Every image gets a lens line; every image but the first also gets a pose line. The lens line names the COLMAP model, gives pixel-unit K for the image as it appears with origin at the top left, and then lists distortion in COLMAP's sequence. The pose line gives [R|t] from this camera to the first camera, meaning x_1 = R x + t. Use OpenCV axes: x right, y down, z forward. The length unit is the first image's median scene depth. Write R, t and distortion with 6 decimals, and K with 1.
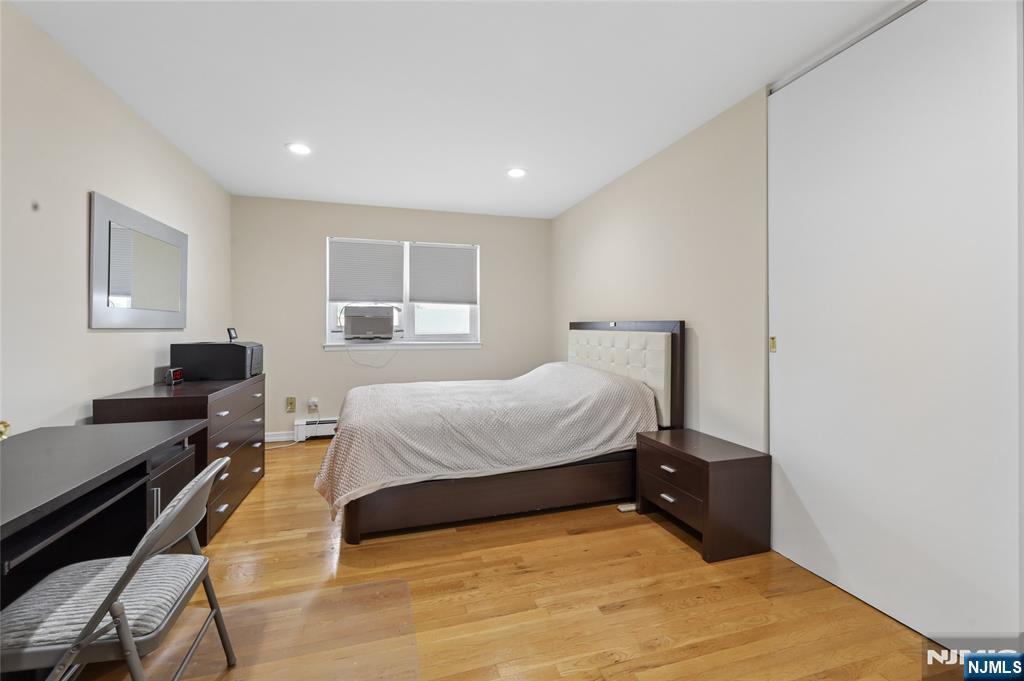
lens RADIAL K [[426.1, 0, 506.1], [0, 426.1, 326.7], [0, 0, 1]] dist [0.000006, -0.000156]
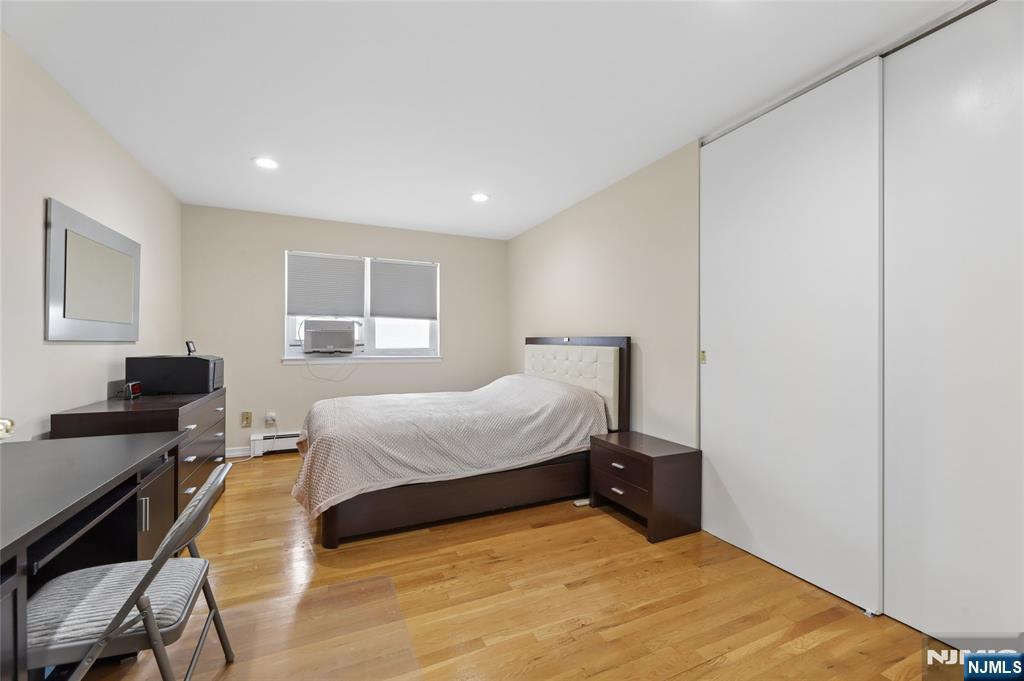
lens RADIAL K [[416.8, 0, 511.9], [0, 416.8, 341.5], [0, 0, 1]] dist [-0.001820, 0.000372]
pose [[0.989794, 0.004939, 0.142417, -0.057648], [-0.004787, 0.999988, -0.001408, 0.002031], [-0.142422, 0.000712, 0.989806, -0.062699]]
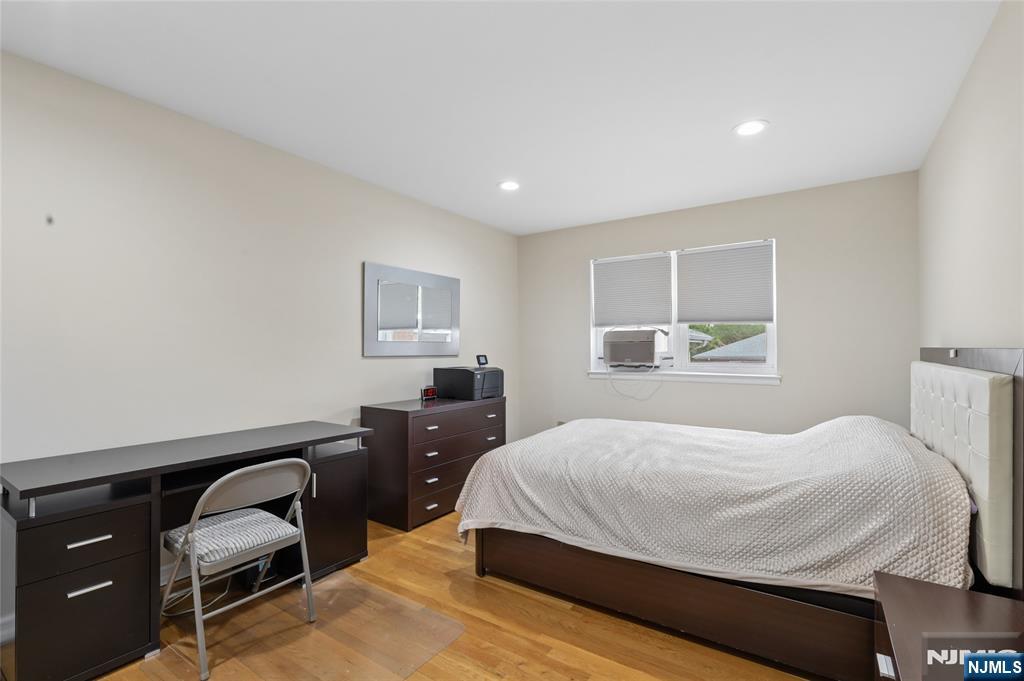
lens RADIAL K [[466.5, 0, 511.3], [0, 466.5, 344.7], [0, 0, 1]] dist [0.000206, 0.000024]
pose [[0.634074, -0.008227, -0.773229, 0.460145], [0.002260, 0.999959, -0.008787, -0.016835], [0.773269, 0.003824, 0.634066, 0.310999]]
